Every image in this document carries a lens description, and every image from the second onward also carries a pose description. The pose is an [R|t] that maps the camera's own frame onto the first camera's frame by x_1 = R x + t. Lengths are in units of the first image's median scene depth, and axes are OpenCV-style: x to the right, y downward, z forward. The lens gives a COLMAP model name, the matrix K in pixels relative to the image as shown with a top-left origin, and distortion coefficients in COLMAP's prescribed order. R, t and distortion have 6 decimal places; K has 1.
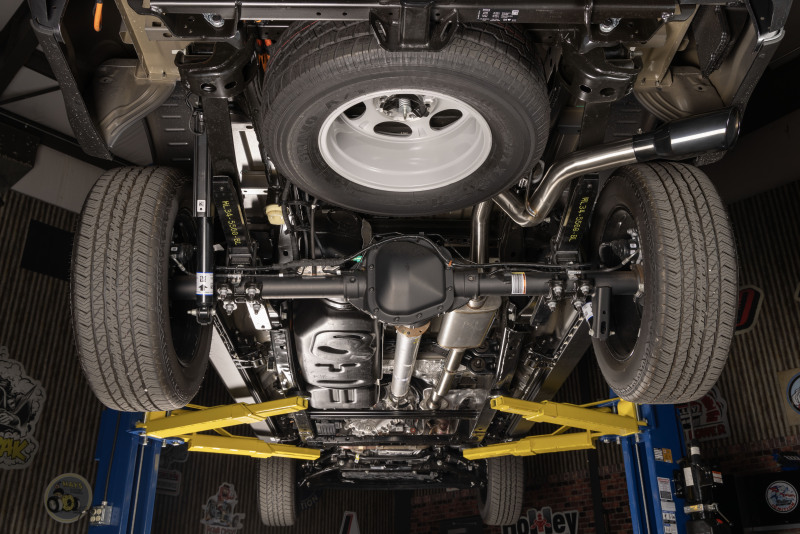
lens RADIAL K [[775.4, 0, 402.9], [0, 775.4, 264.8], [0, 0, 1]] dist [0.002643, 0.000000]
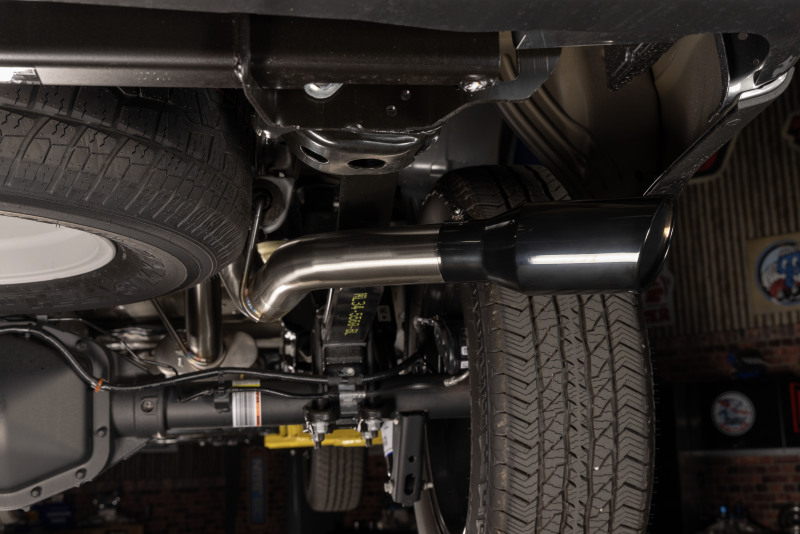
lens RADIAL K [[1044.4, 0, 404.8], [0, 1044.4, 264.5], [0, 0, 1]] dist [0.020608, 0.000000]
pose [[0.992240, -0.004612, 0.124254, 0.167962], [-0.027105, 0.967256, 0.252350, -0.243355], [-0.121349, -0.253760, 0.959625, 0.357220]]
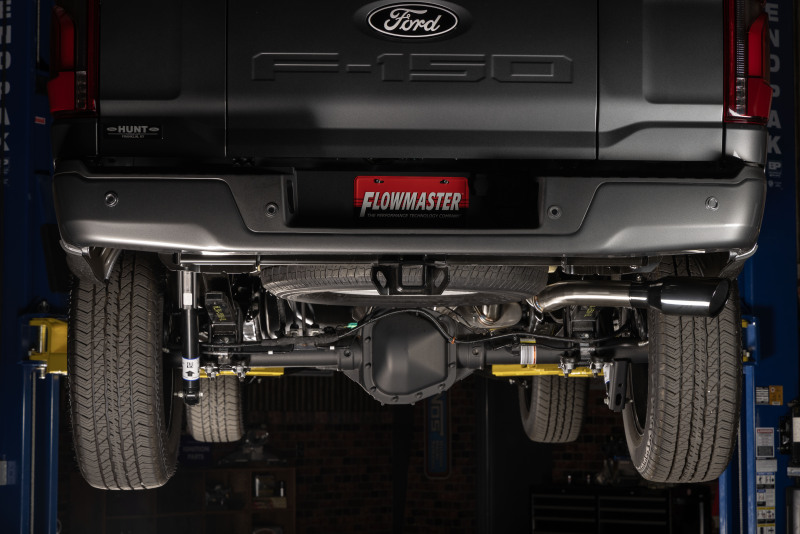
lens RADIAL K [[1941.1, 0, 399.8], [0, 1941.1, 265.2], [0, 0, 1]] dist [0.057337, 0.000000]
pose [[0.999963, 0.006499, -0.005572, 0.009752], [-0.004030, 0.931606, 0.363448, -0.909858], [0.007553, -0.363413, 0.931598, -1.101731]]
